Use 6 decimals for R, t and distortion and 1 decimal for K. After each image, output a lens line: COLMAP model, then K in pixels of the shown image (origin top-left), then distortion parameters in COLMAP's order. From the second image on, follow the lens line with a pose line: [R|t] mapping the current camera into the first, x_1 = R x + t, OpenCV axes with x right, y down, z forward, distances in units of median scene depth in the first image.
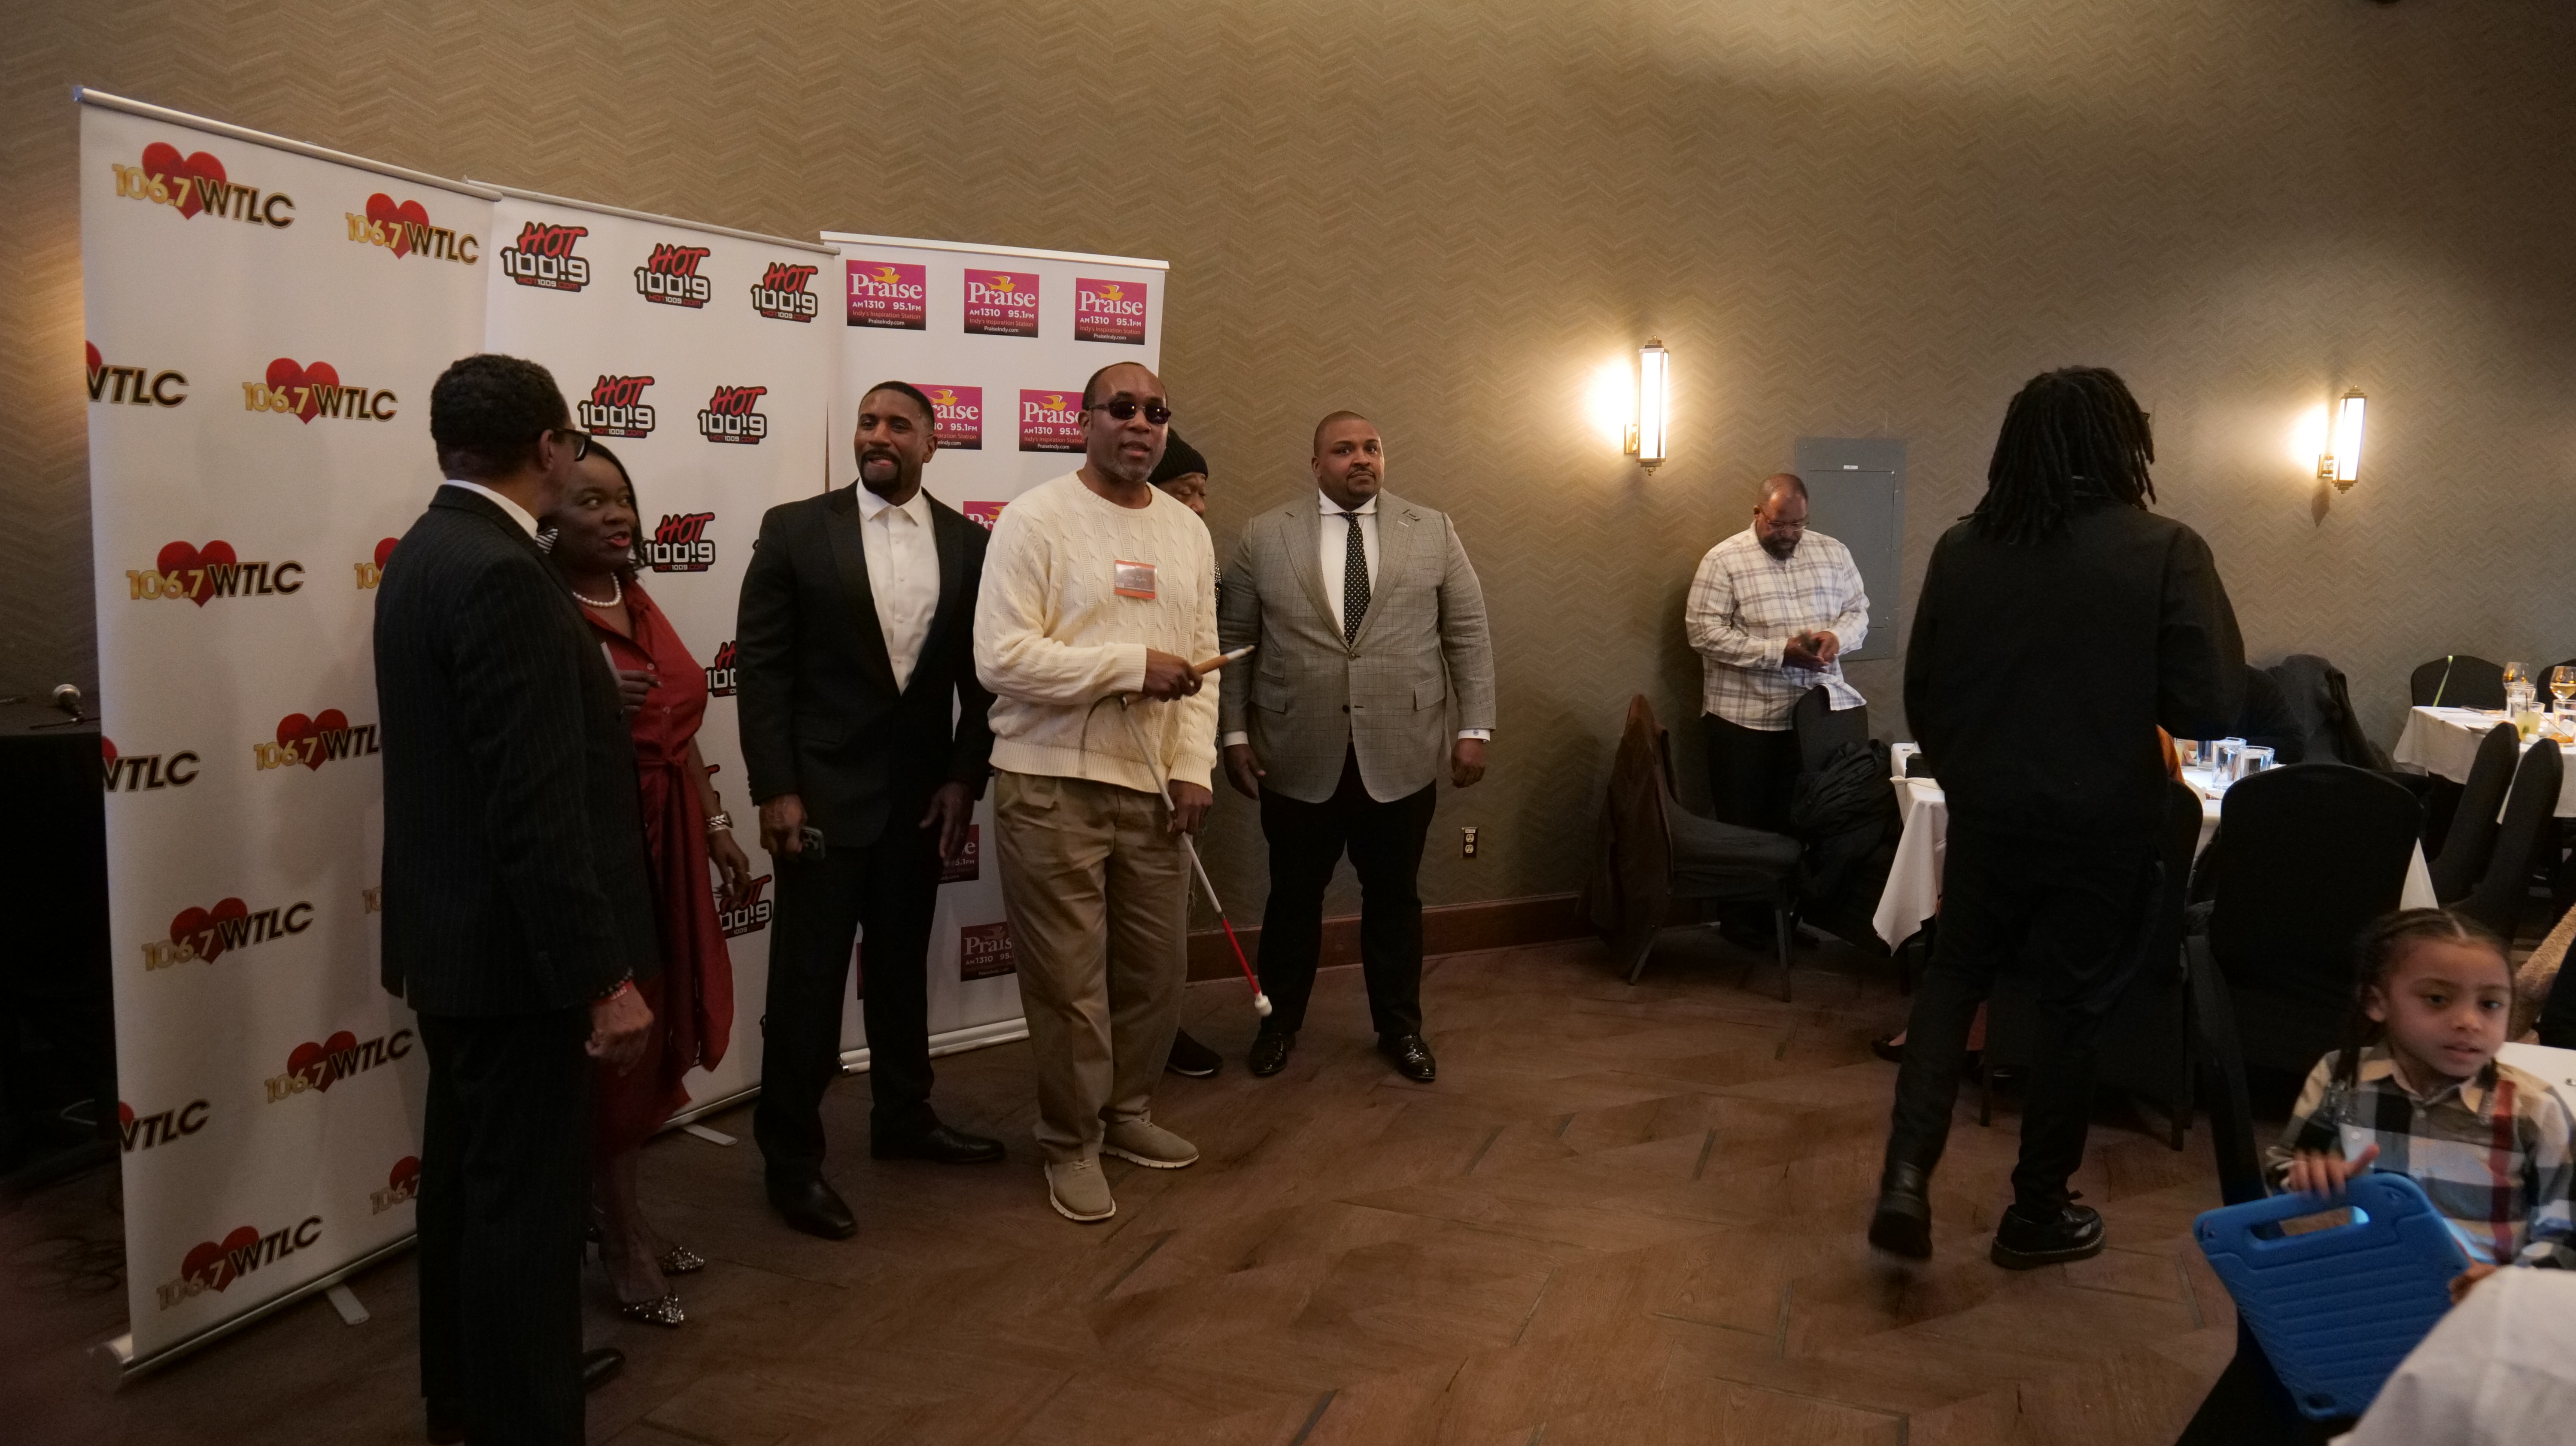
lens RADIAL K [[1512.2, 0, 1290.4], [0, 1512.2, 727.9], [0, 0, 1]] dist [-0.032123, 0.017064]
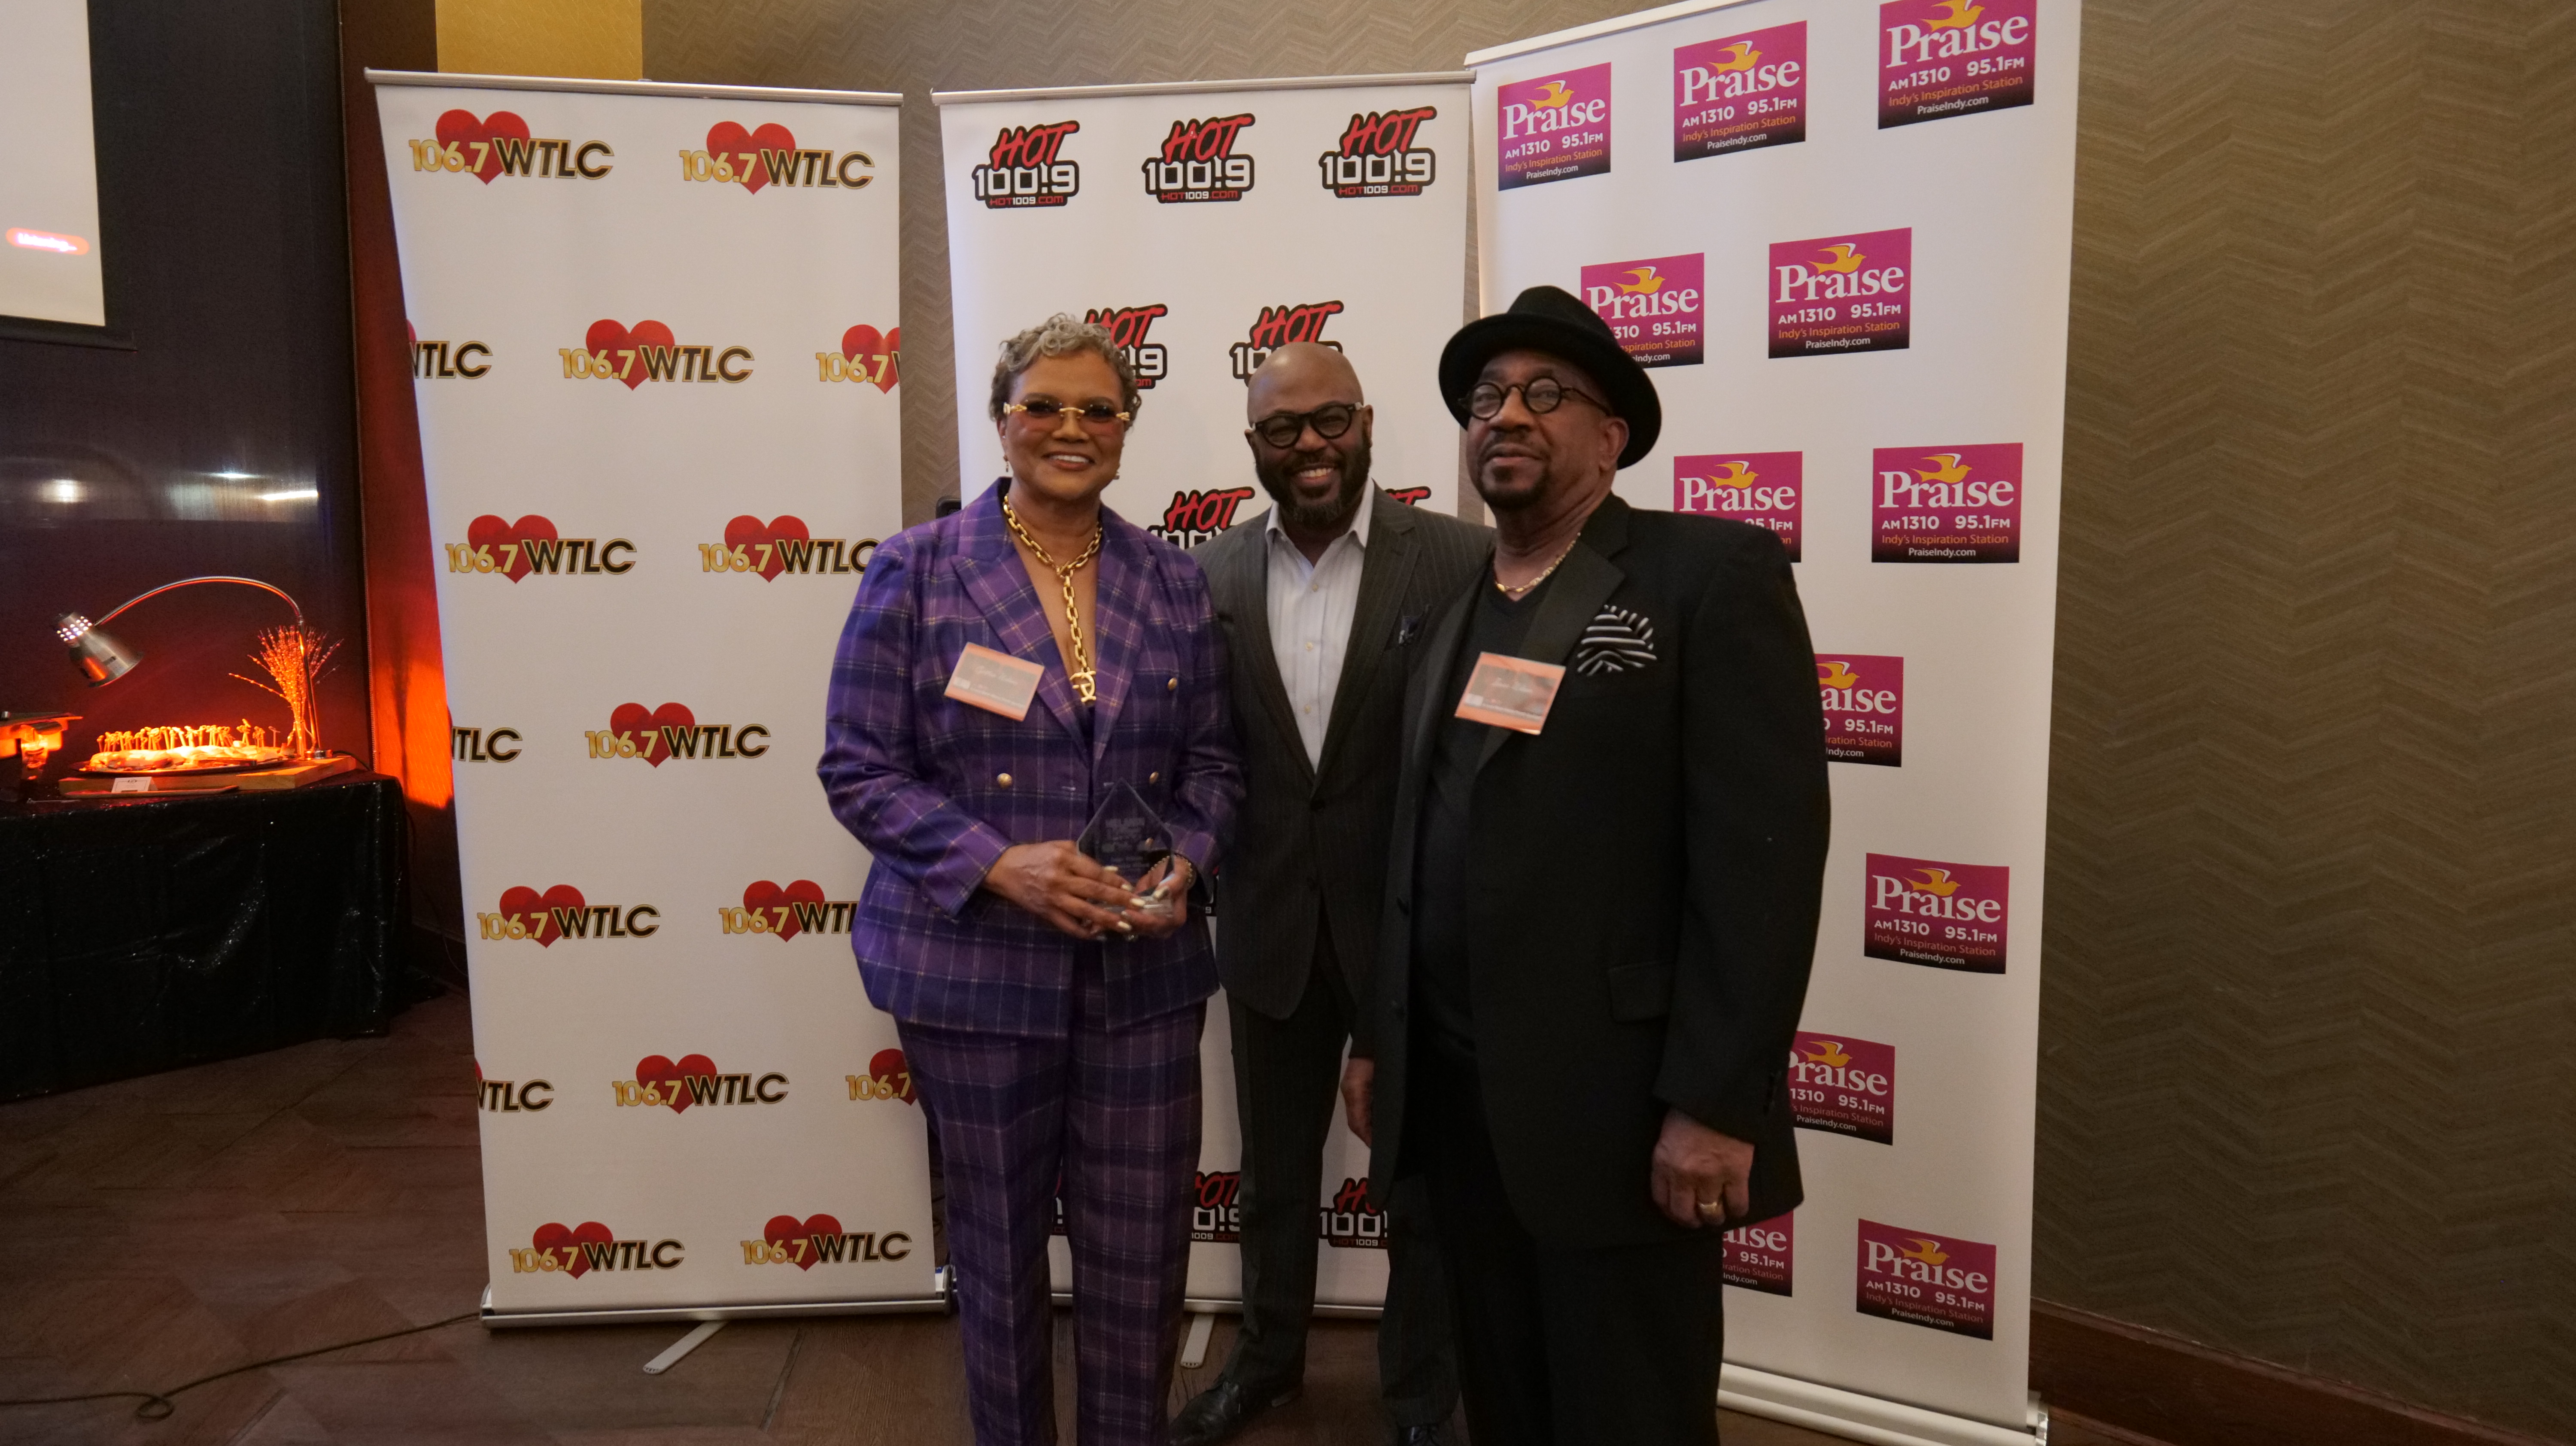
lens RADIAL K [[1512.2, 0, 1290.4], [0, 1512.2, 727.9], [0, 0, 1]] dist [-0.032123, 0.017064]
pose [[0.459014, 0.078316, -0.884970, 0.341052], [-0.119887, 0.992456, 0.025645, -0.064694], [0.880303, 0.094325, 0.464941, 0.890687]]
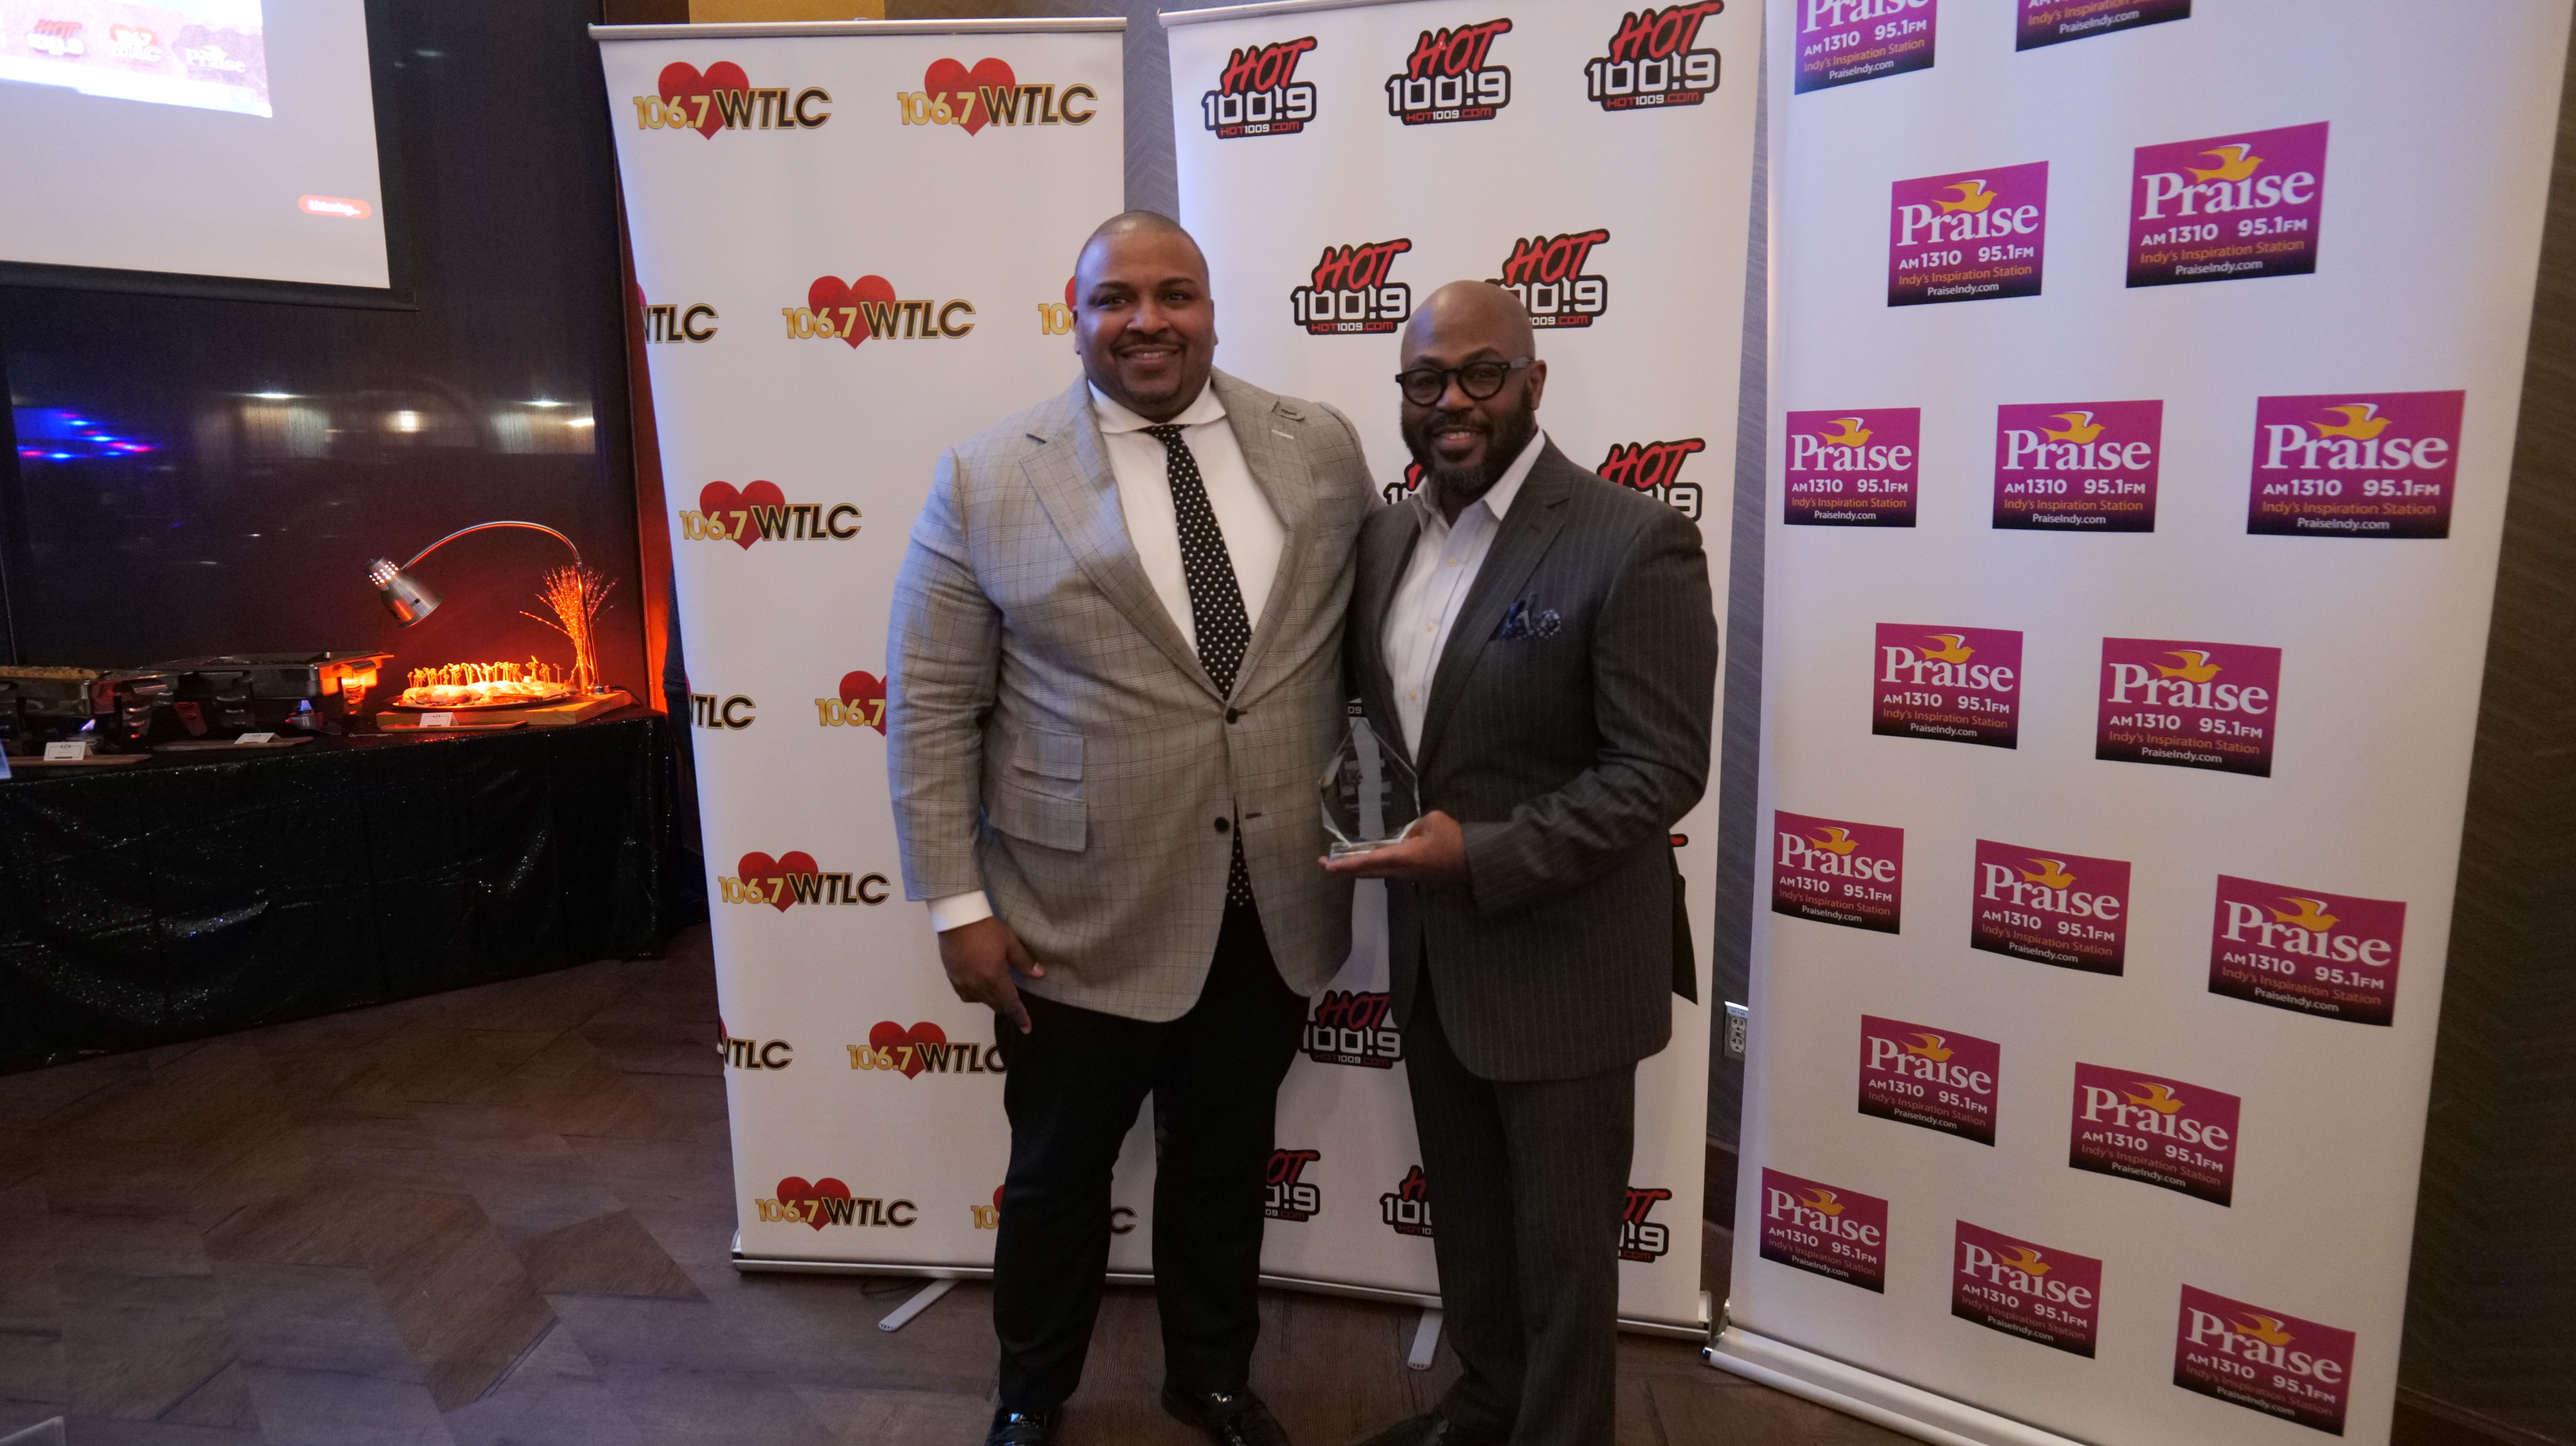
lens RADIAL K [[1509.9, 0, 1279.0], [0, 1509.9, 749.7], [0, 0, 1]] dist [-0.039495, 0.025460]
pose [[0.302826, 0.151819, -0.940876, 0.276685], [-0.122857, 0.985212, 0.119430, -0.099807], [0.945094, 0.079427, 0.317000, 0.917070]]
